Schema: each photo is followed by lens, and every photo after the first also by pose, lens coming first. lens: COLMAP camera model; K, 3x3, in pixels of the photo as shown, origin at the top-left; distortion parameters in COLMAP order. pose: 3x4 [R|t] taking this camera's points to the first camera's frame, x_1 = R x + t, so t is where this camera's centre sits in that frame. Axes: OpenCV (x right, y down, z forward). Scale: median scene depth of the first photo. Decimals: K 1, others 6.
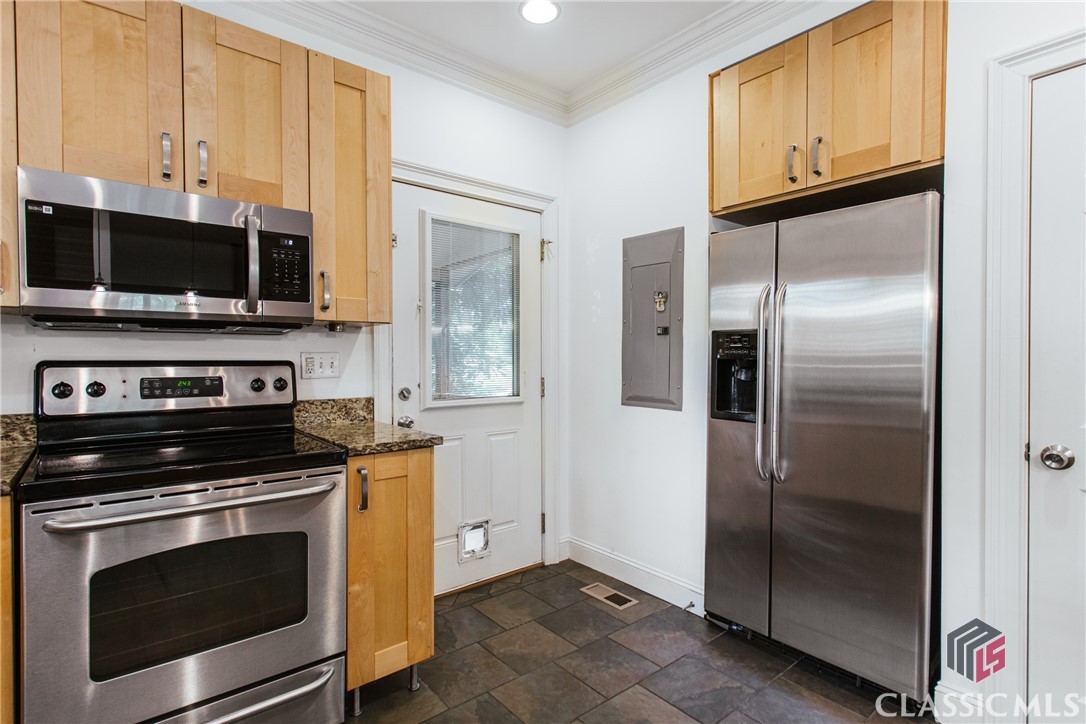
lens RADIAL K [[534.4, 0, 542.1], [0, 534.4, 360.0], [0, 0, 1]] dist [0.007117, 0.001039]
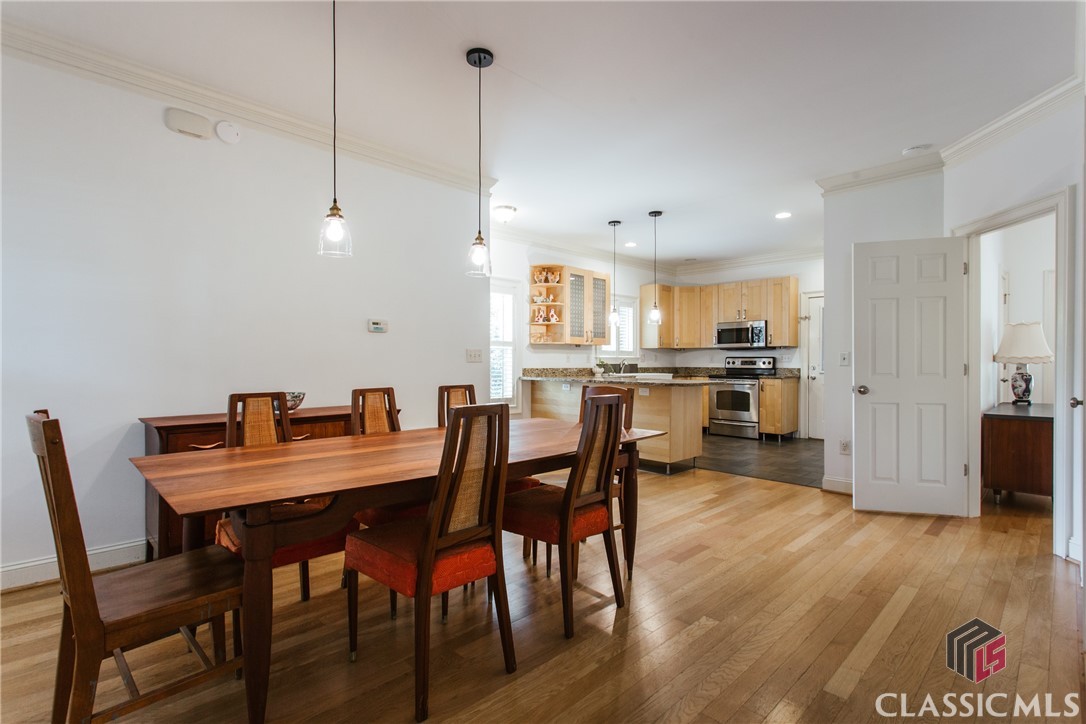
lens RADIAL K [[534.4, 0, 544.0], [0, 534.4, 364.5], [0, 0, 1]] dist [0.007117, 0.001039]
pose [[0.097946, 0.004875, -0.995180, 3.265345], [-0.000938, 0.999988, 0.004806, 0.040745], [0.995191, 0.000463, 0.097950, -1.012270]]
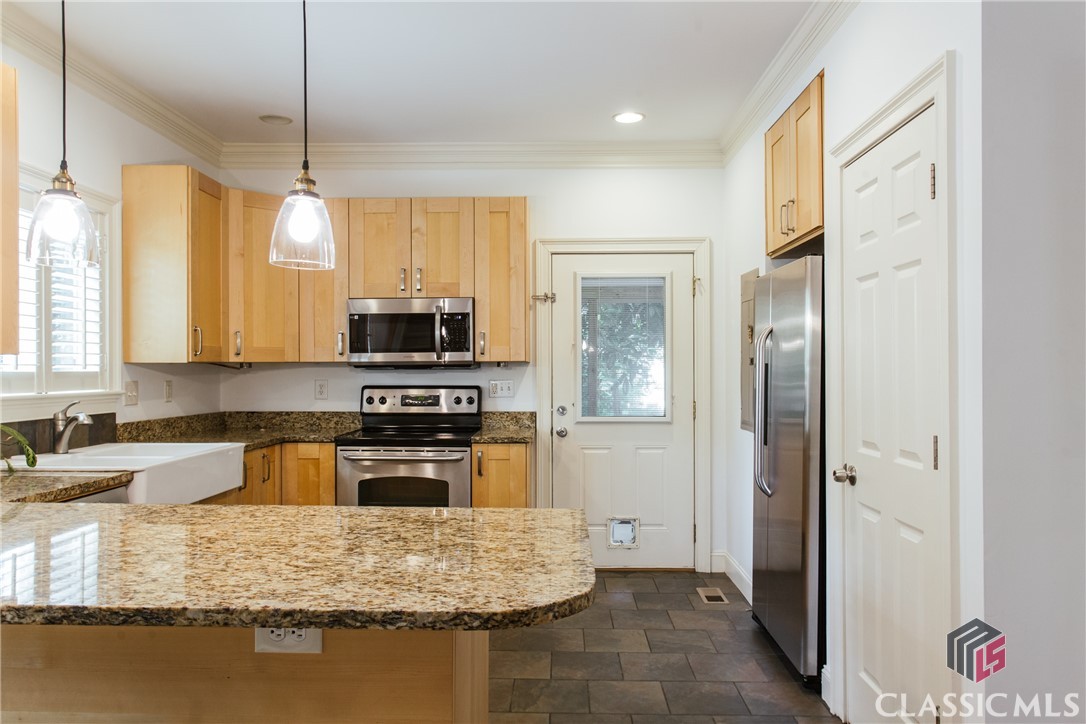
lens RADIAL K [[773.9, 0, 544.5], [0, 773.9, 363.4], [0, 0, 1]] dist [0.020672, 0.004317]
pose [[0.755942, -0.003558, -0.654629, 1.240568], [-0.001569, 0.999973, -0.007247, -0.050973], [0.654637, 0.006505, 0.755916, -0.632537]]
